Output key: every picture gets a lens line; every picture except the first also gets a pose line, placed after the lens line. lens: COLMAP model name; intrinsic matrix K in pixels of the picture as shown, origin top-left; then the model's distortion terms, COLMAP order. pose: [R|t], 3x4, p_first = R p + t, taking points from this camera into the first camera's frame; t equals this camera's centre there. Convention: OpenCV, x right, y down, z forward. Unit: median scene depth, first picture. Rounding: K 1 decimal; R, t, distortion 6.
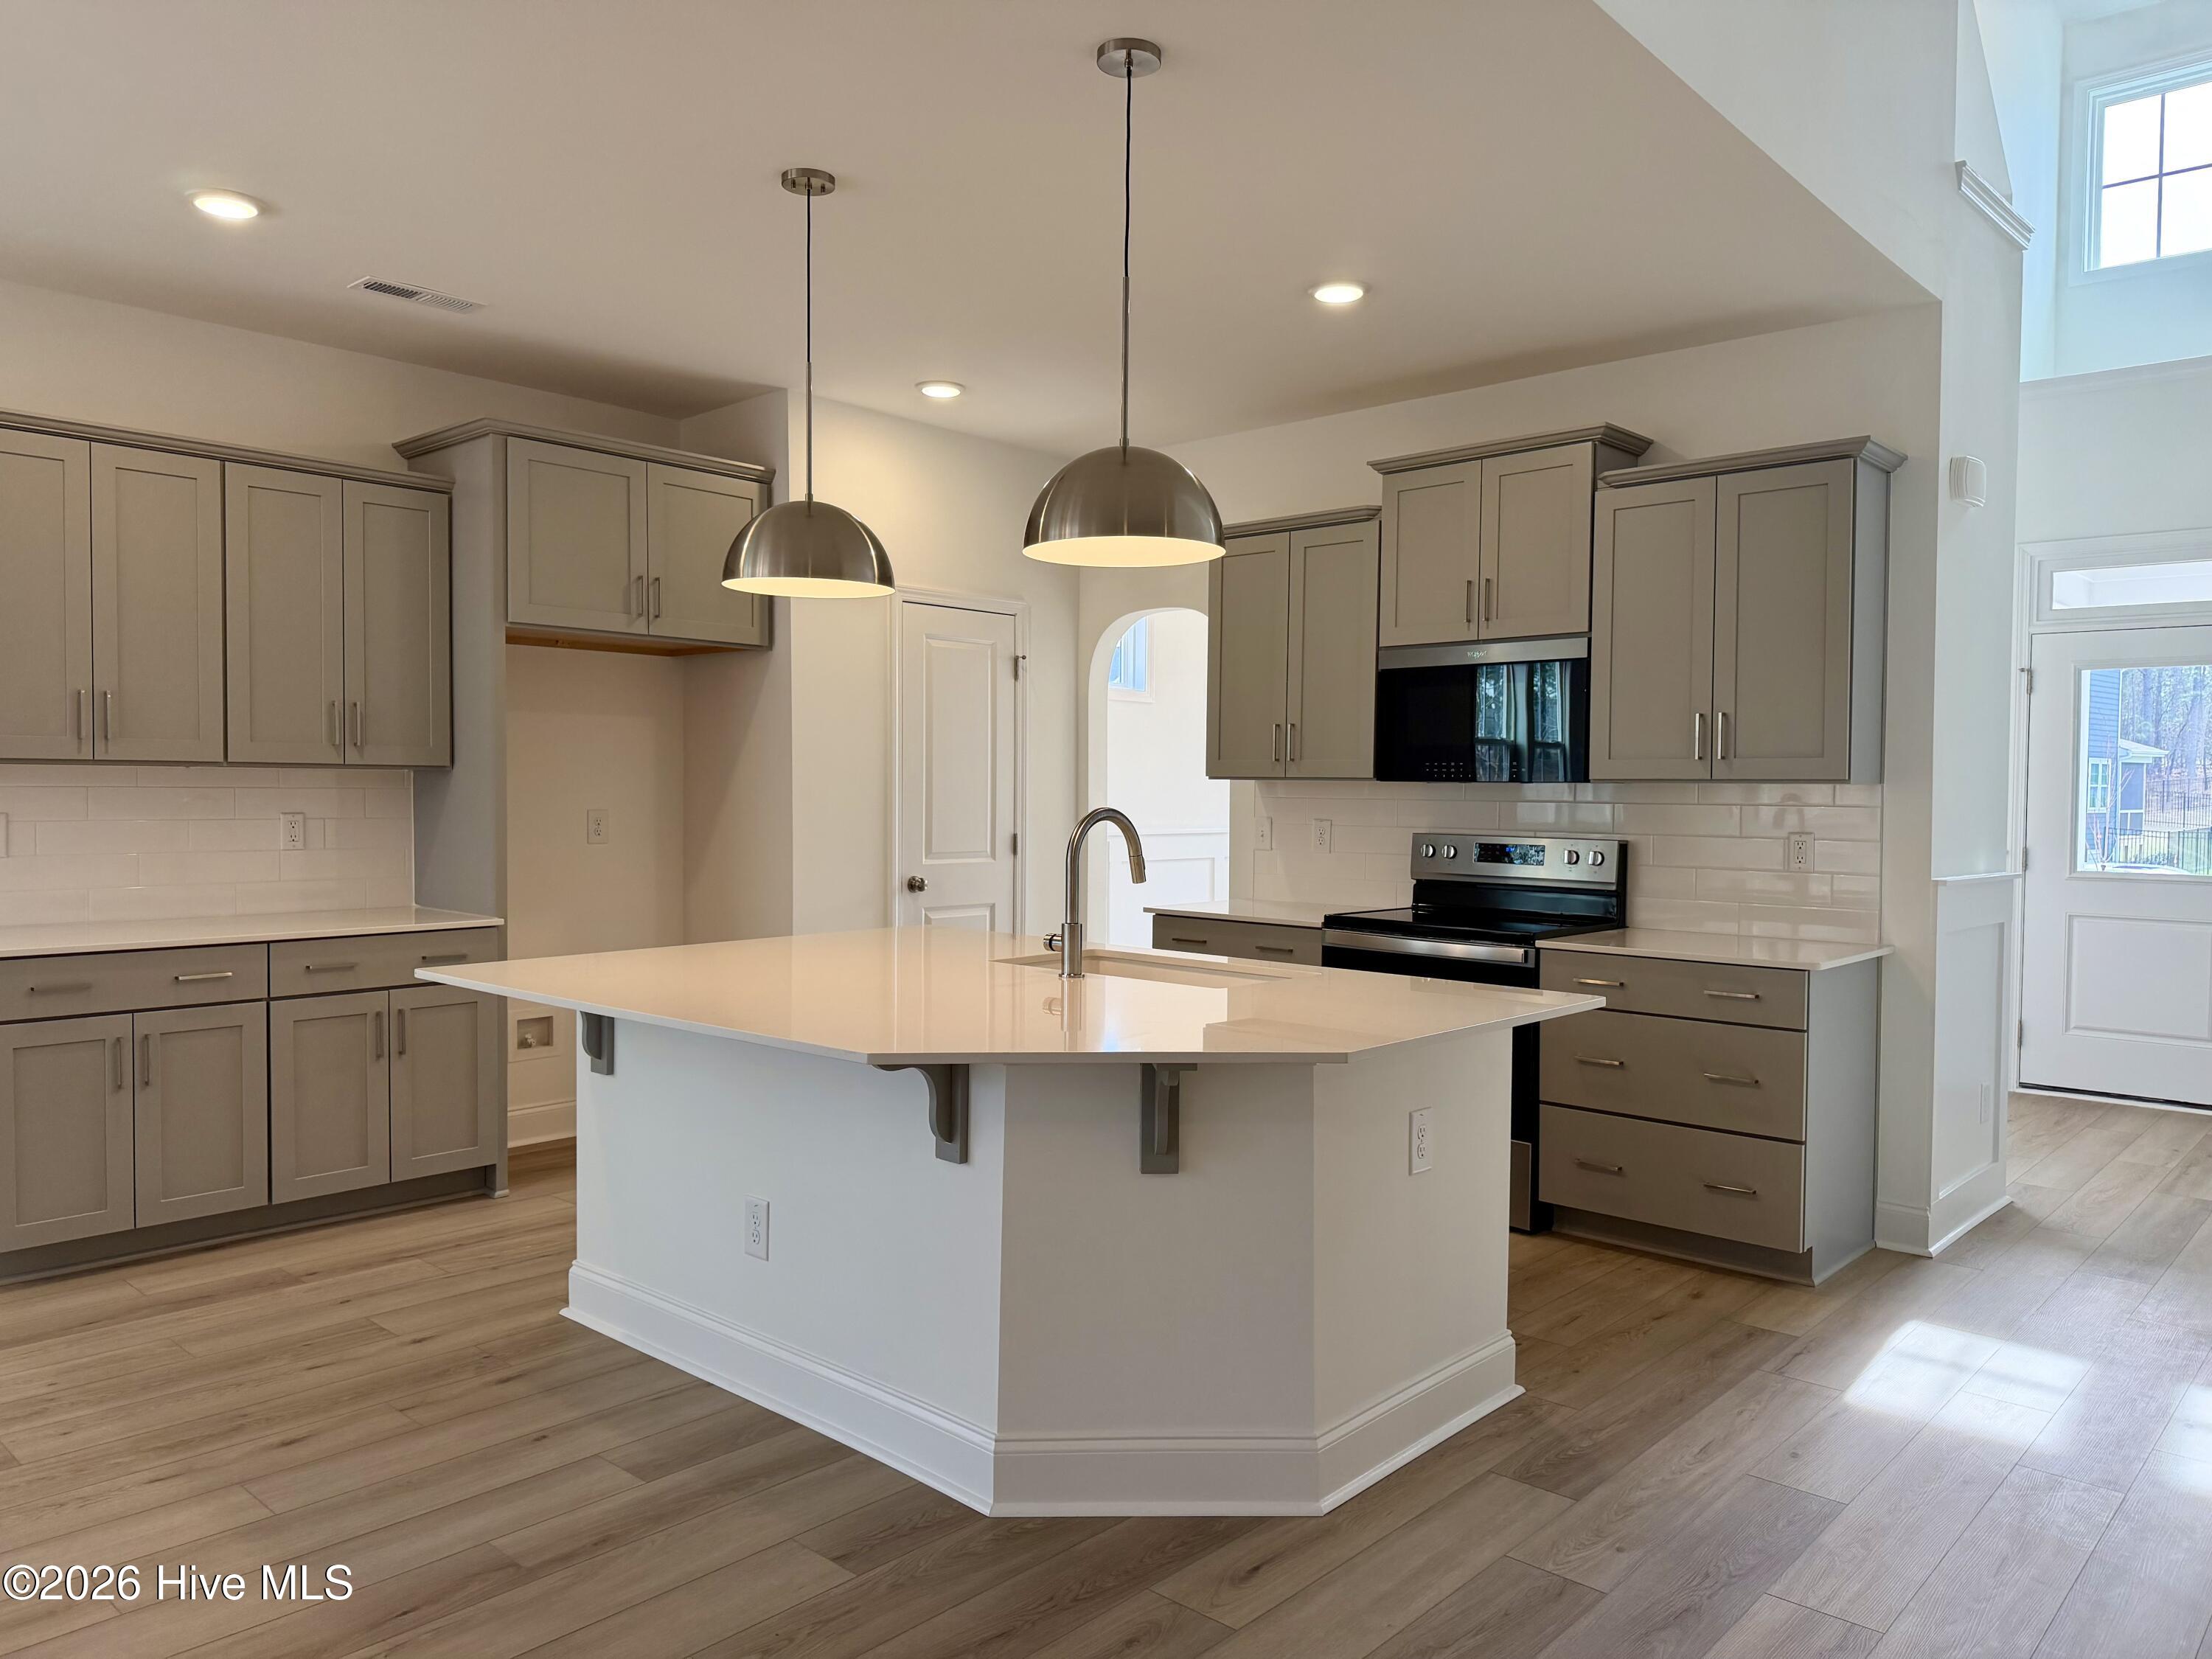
lens RADIAL K [[1531.9, 0, 1075.3], [0, 1531.9, 822.7], [0, 0, 1]] dist [0.083668, -0.128232]
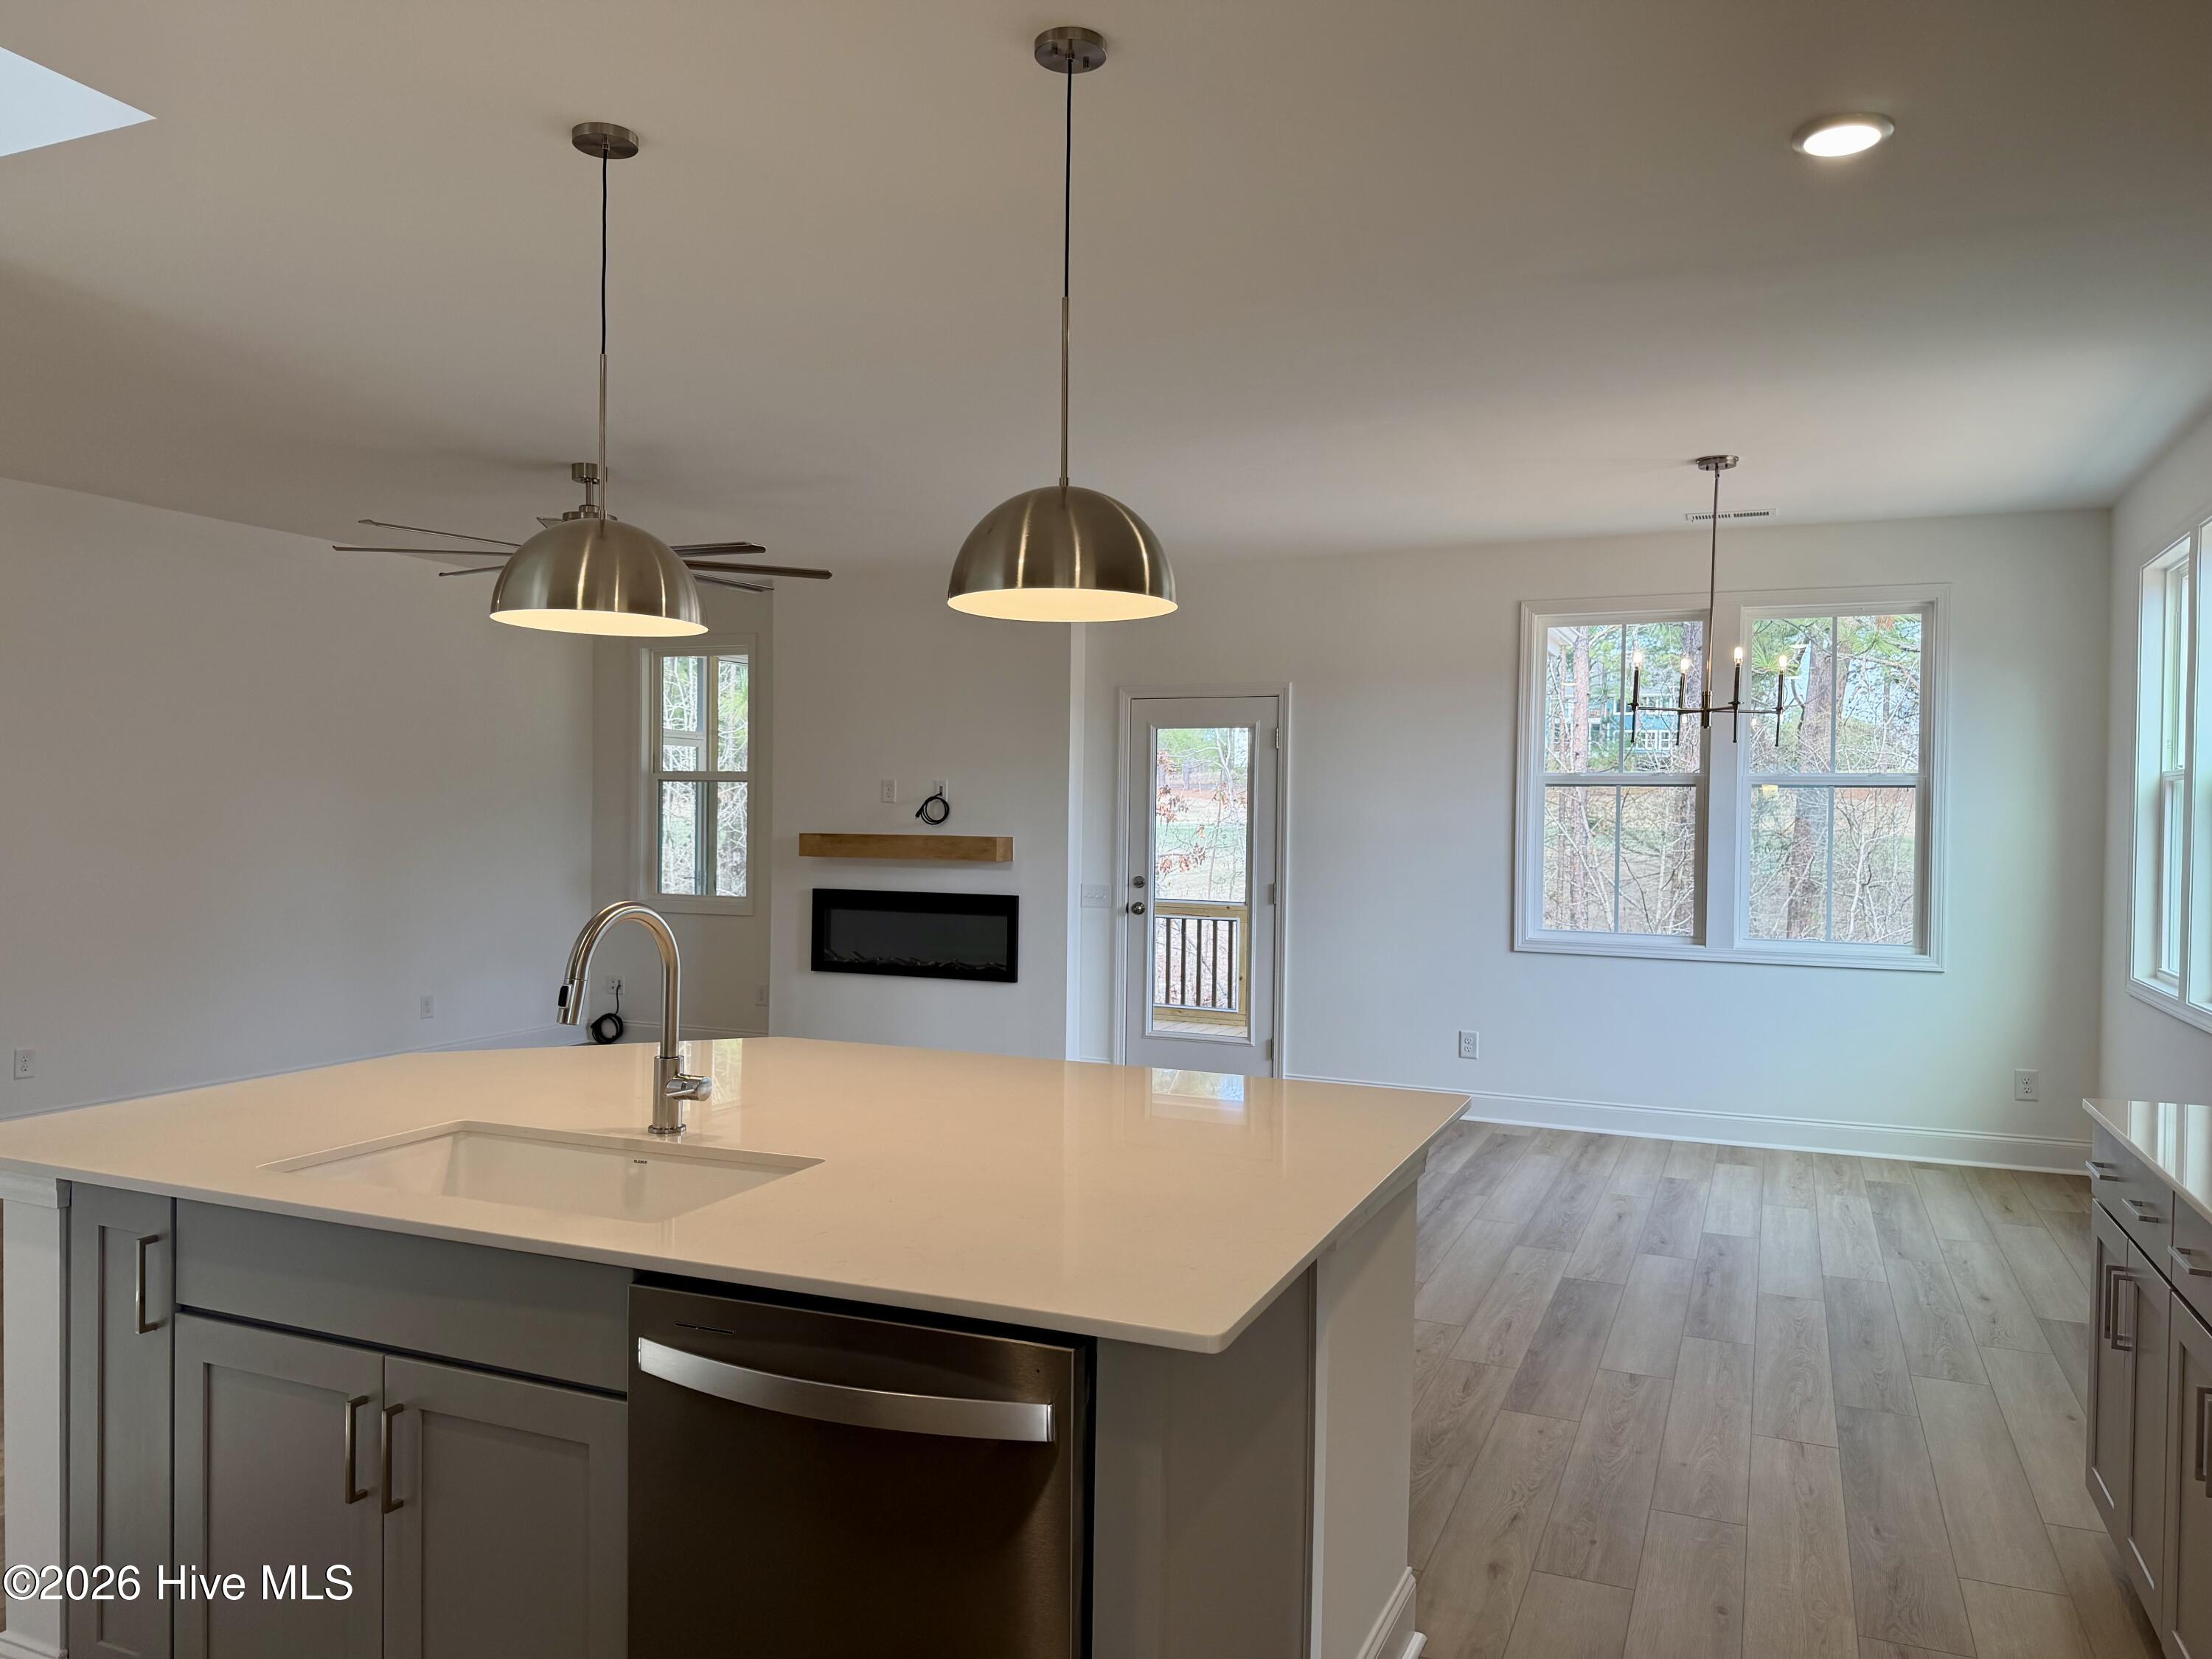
lens RADIAL K [[1576.5, 0, 1106.0], [0, 1576.5, 829.5], [0, 0, 1]] dist [0.006889, 0.001694]
pose [[-0.937639, -0.023863, -0.346790, 0.047300], [-0.036770, 0.998852, 0.030686, -0.051369], [0.345659, 0.041524, -0.937441, 1.253685]]
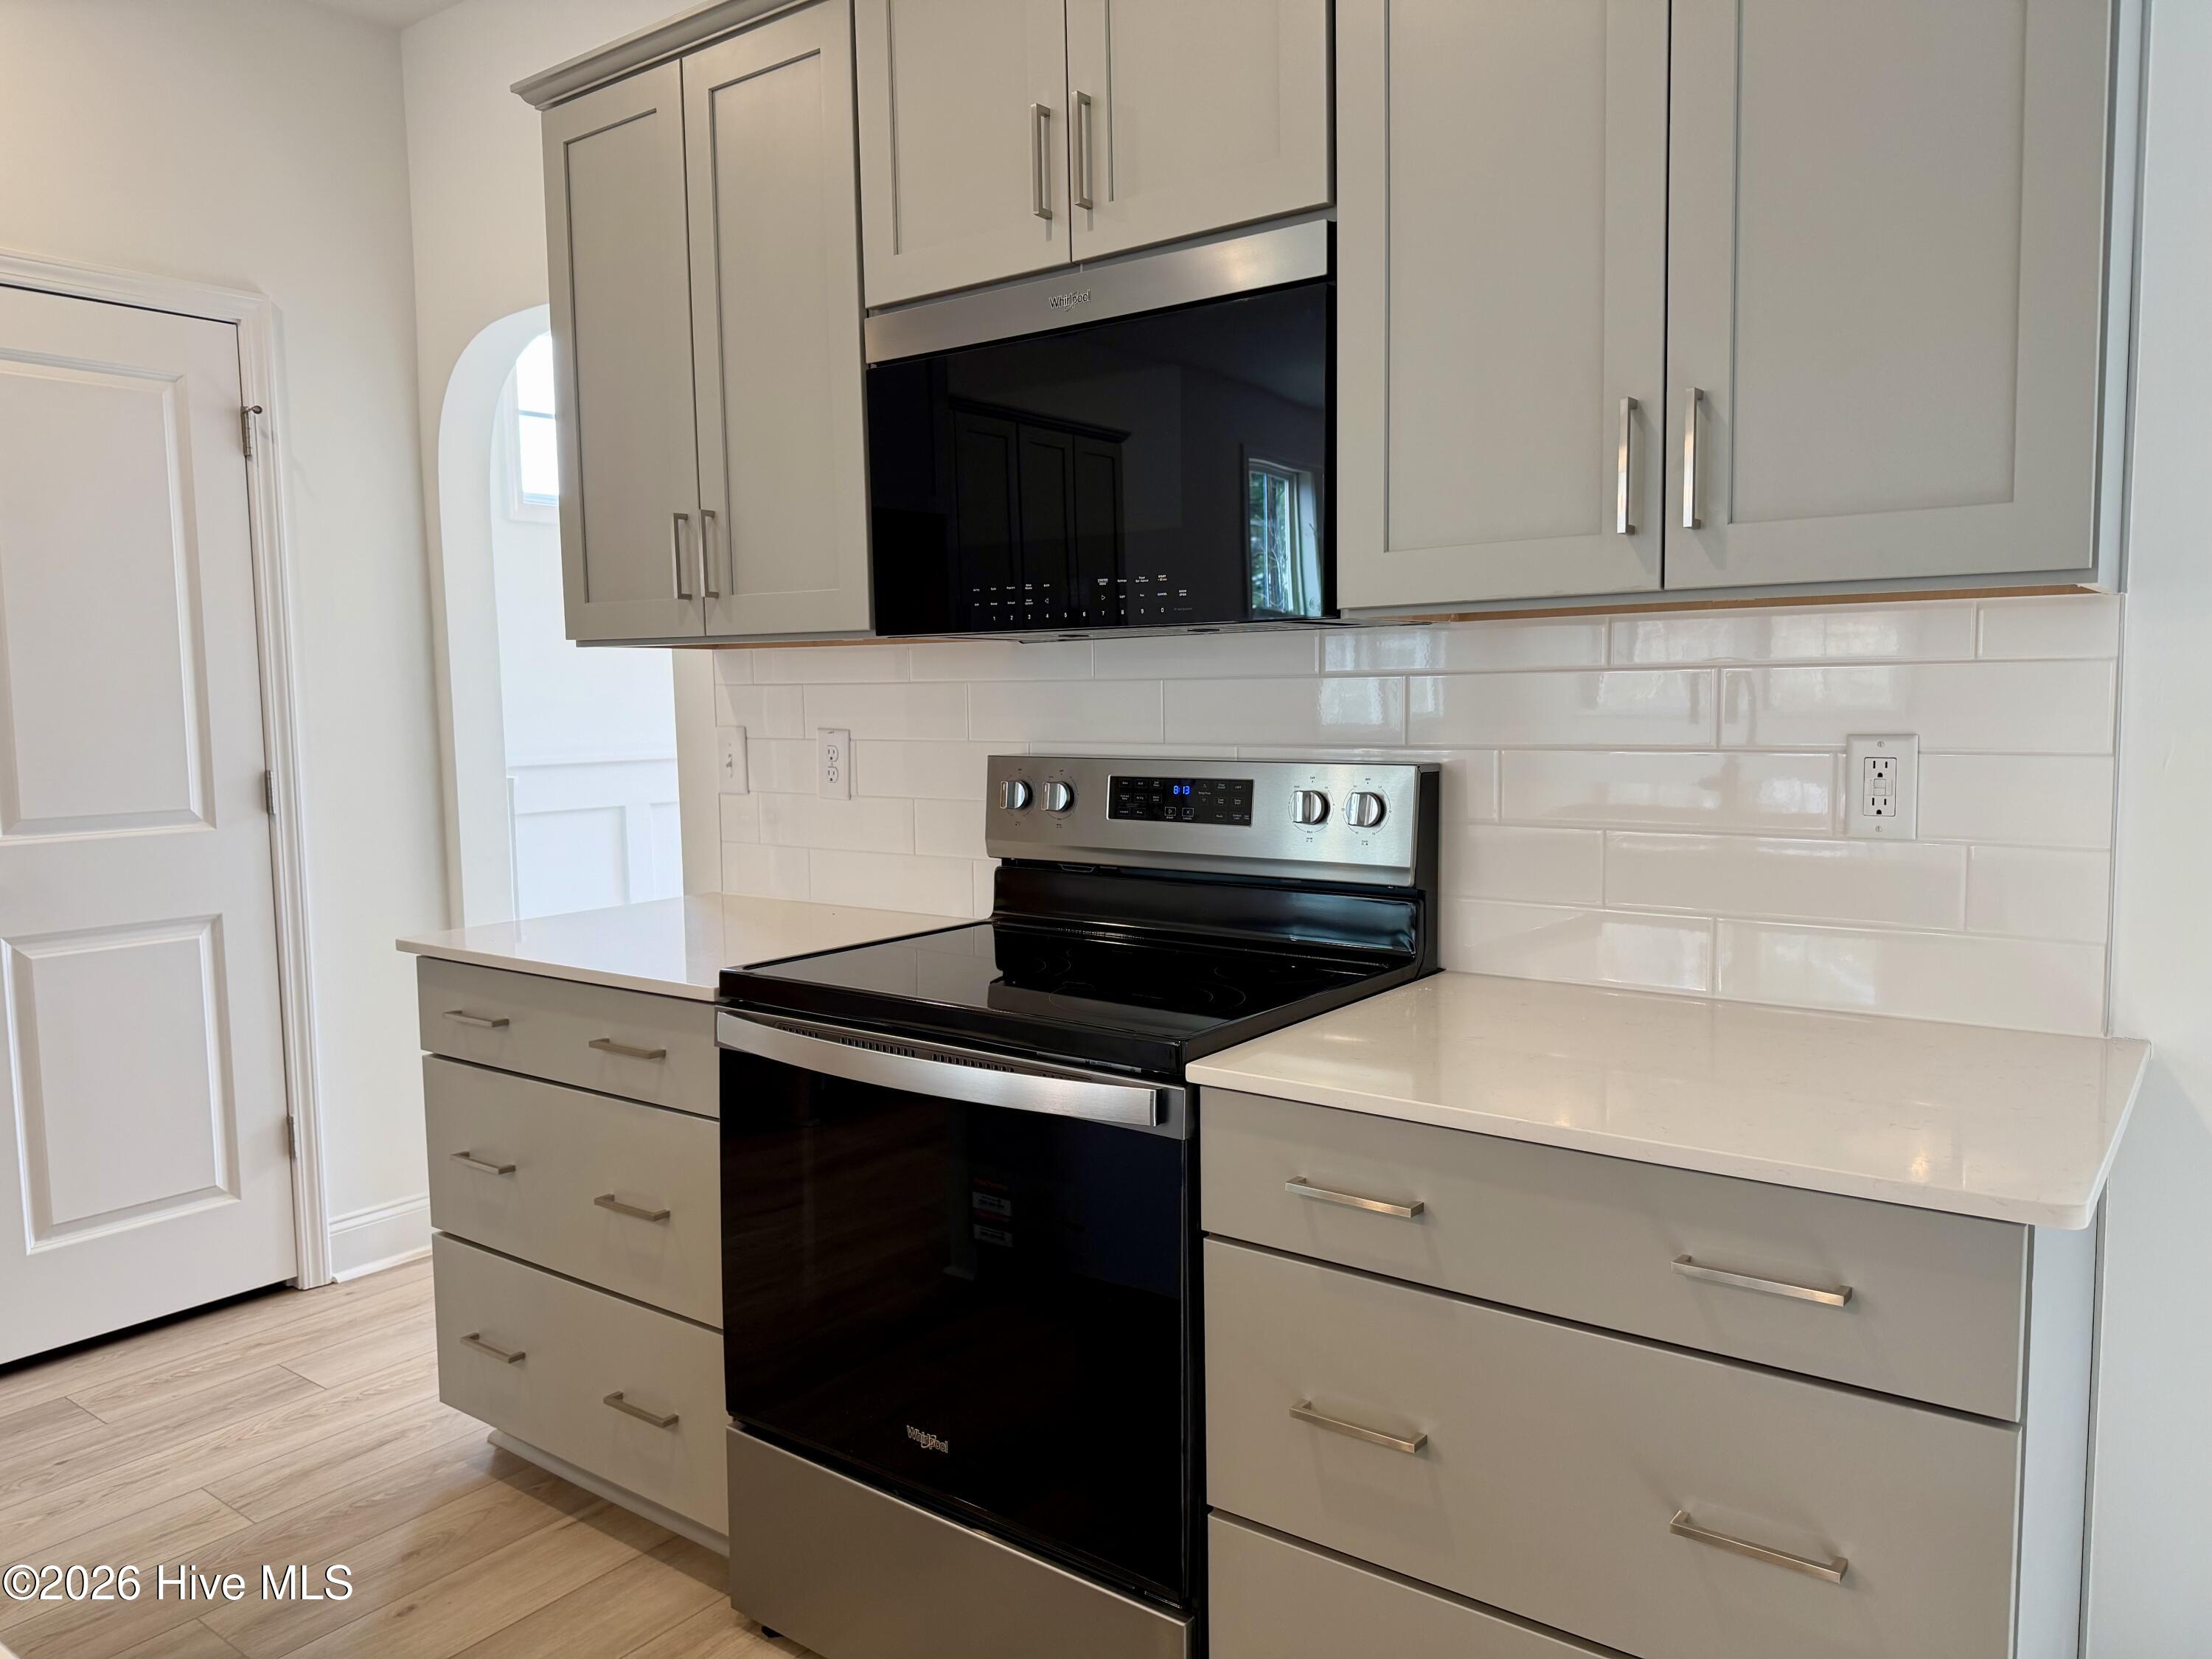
lens RADIAL K [[1501.6, 0, 1142.3], [0, 1501.6, 821.4], [0, 0, 1]] dist [0.075690, -0.071035]
pose [[0.990152, -0.034047, 0.135792, 0.224916], [0.025998, 0.997823, 0.060614, 0.000493], [-0.137560, -0.056487, 0.988881, 0.614206]]
